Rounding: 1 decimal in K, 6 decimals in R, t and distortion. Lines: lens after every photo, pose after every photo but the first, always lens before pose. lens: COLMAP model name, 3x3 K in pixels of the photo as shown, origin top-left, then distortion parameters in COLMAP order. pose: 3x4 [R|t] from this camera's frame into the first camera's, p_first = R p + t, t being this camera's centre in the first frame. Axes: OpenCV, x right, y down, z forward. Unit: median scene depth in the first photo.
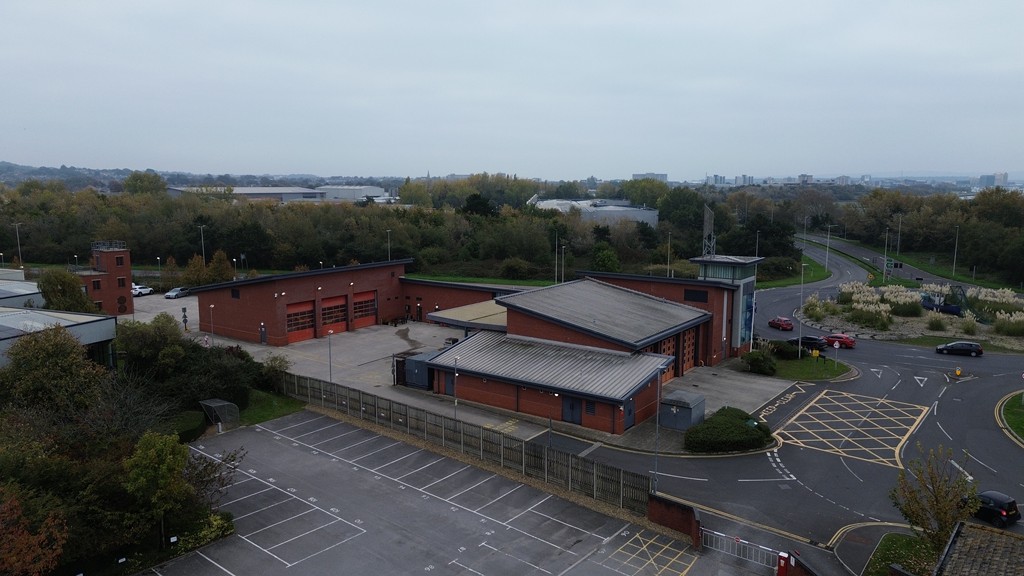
lens RADIAL K [[720.0, 0, 512.4], [0, 720.0, 286.7], [0, 0, 1]] dist [0.075346, -0.068511]
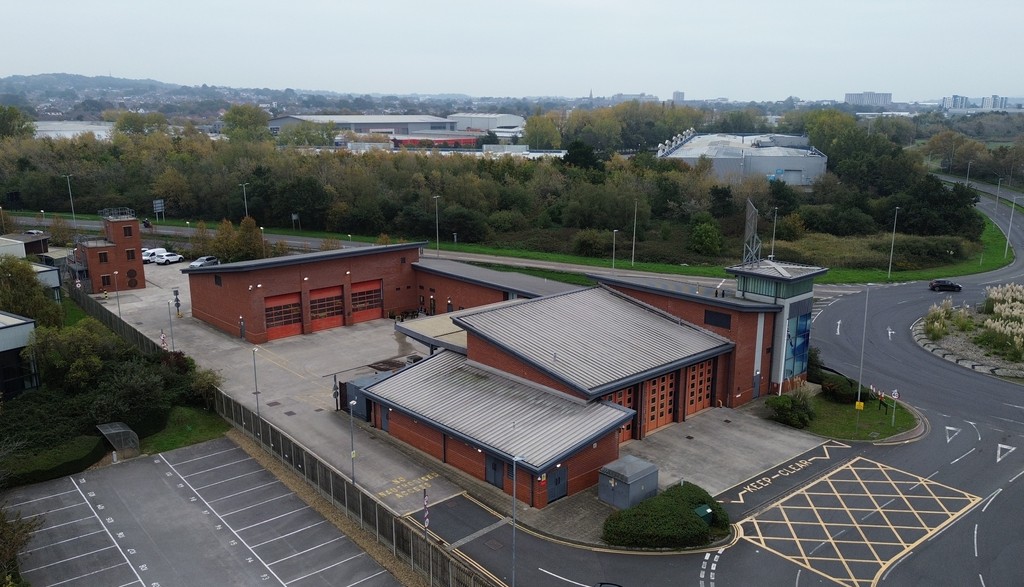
lens RADIAL K [[828.6, 0, 529.2], [0, 828.6, 313.1], [0, 0, 1]] dist [0.071572, -0.056658]
pose [[0.981416, 0.051227, -0.184926, 0.241533], [-0.031660, 0.993727, 0.107256, -0.093993], [0.189260, -0.099408, 0.976882, 0.078870]]
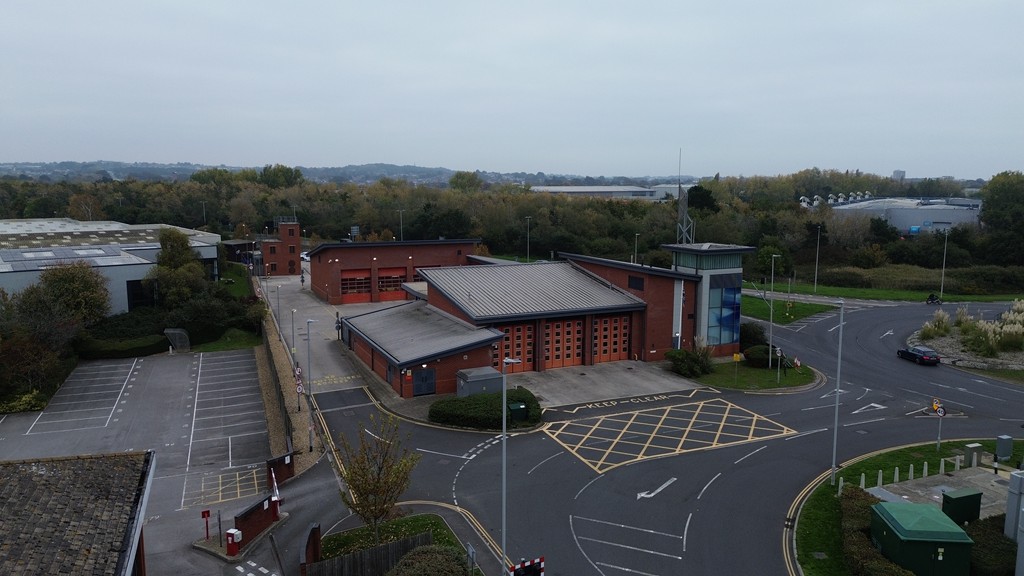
lens RADIAL K [[720.0, 0, 512.5], [0, 720.0, 287.2], [0, 0, 1]] dist [0.075346, -0.068511]
pose [[0.871602, 0.071676, -0.484945, 0.617373], [-0.072164, 0.997236, 0.017691, 0.014312], [0.484873, 0.019576, 0.874366, 0.139829]]
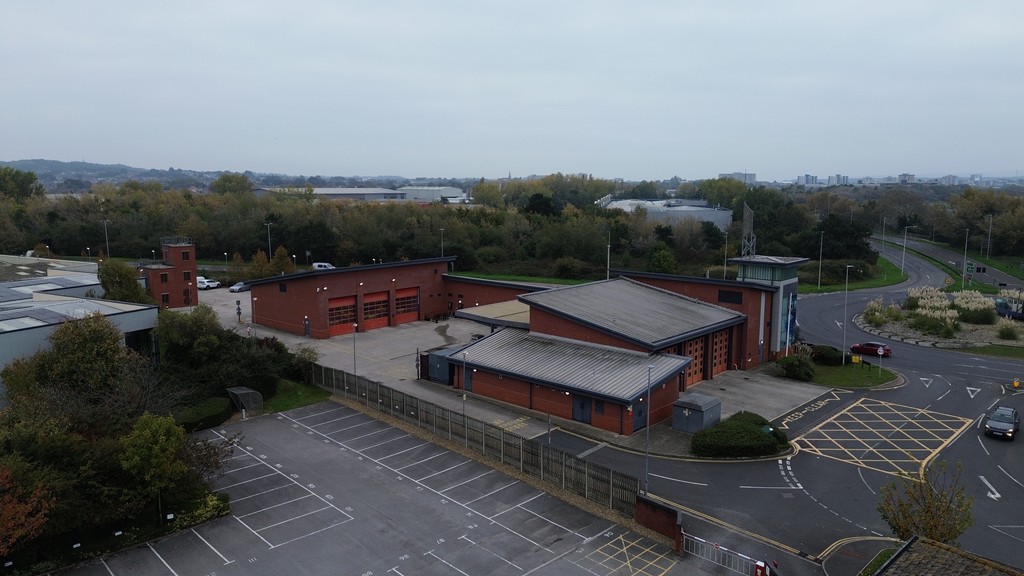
lens RADIAL K [[720.0, 0, 512.6], [0, 720.0, 287.0], [0, 0, 1]] dist [0.075346, -0.068511]
pose [[0.993621, 0.015482, -0.111701, 0.080122], [-0.015530, 0.999879, 0.000441, 0.003854], [0.111695, 0.001297, 0.993742, 0.004322]]
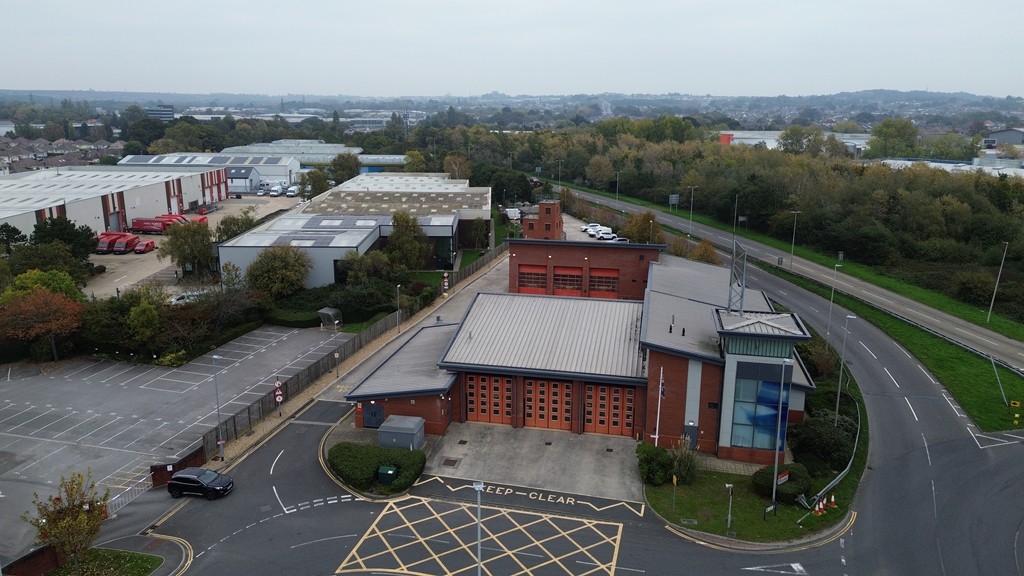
lens RADIAL K [[720.0, 0, 512.1], [0, 720.0, 284.8], [0, 0, 1]] dist [0.075346, -0.068511]
pose [[0.403708, 0.220132, -0.888010, 0.955634], [-0.138330, 0.974150, 0.178598, -0.194365], [0.904370, 0.050737, 0.423723, 0.589275]]
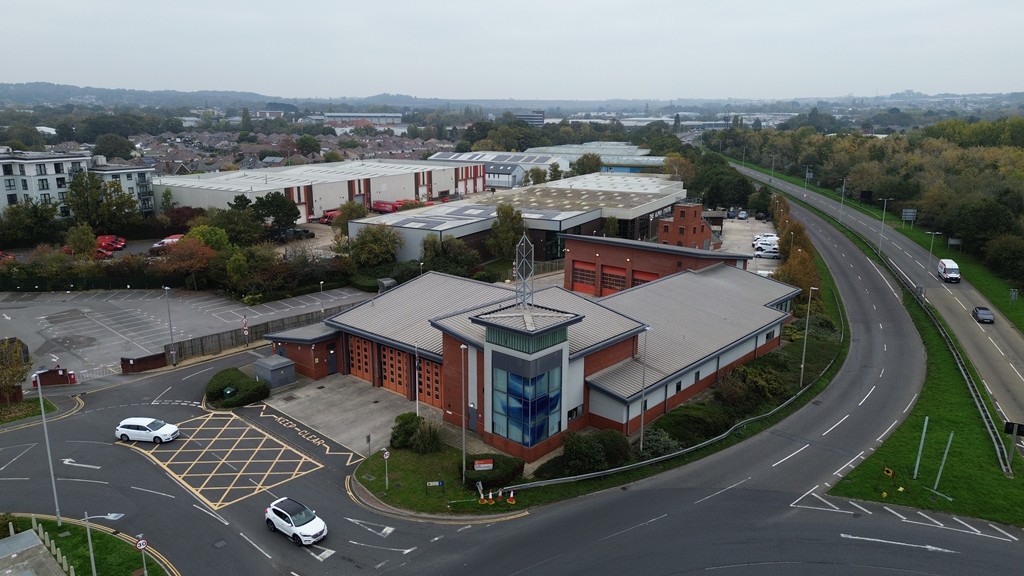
lens RADIAL K [[720.0, 0, 513.1], [0, 720.0, 287.4], [0, 0, 1]] dist [0.075346, -0.068511]
pose [[-0.100359, 0.237166, -0.966271, 1.136036], [-0.147184, 0.956950, 0.250165, -0.280434], [0.984004, 0.167326, -0.061132, 1.215799]]
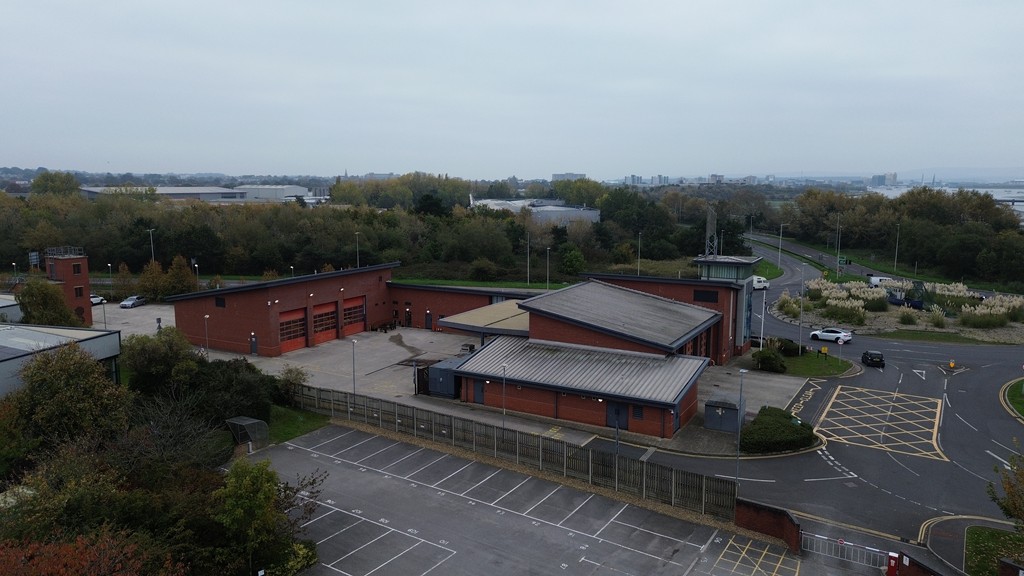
lens RADIAL K [[720.0, 0, 512.4], [0, 720.0, 287.0], [0, 0, 1]] dist [0.075346, -0.068511]
pose [[0.993723, -0.016609, 0.110628, -0.139539], [0.016468, 0.999862, 0.002190, -0.007525], [-0.110649, -0.000354, 0.993859, 0.027204]]
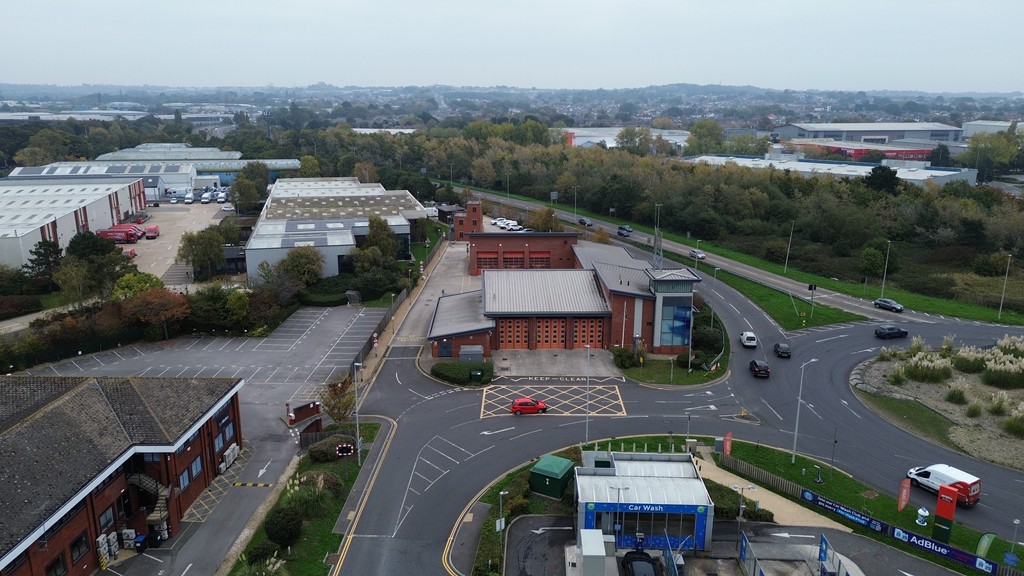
lens RADIAL K [[720.0, 0, 512.8], [0, 720.0, 283.6], [0, 0, 1]] dist [0.075346, -0.068511]
pose [[0.603529, 0.198742, -0.772175, 1.265626], [-0.117282, 0.980031, 0.160573, -0.219119], [0.788668, -0.006348, 0.614787, 0.066327]]
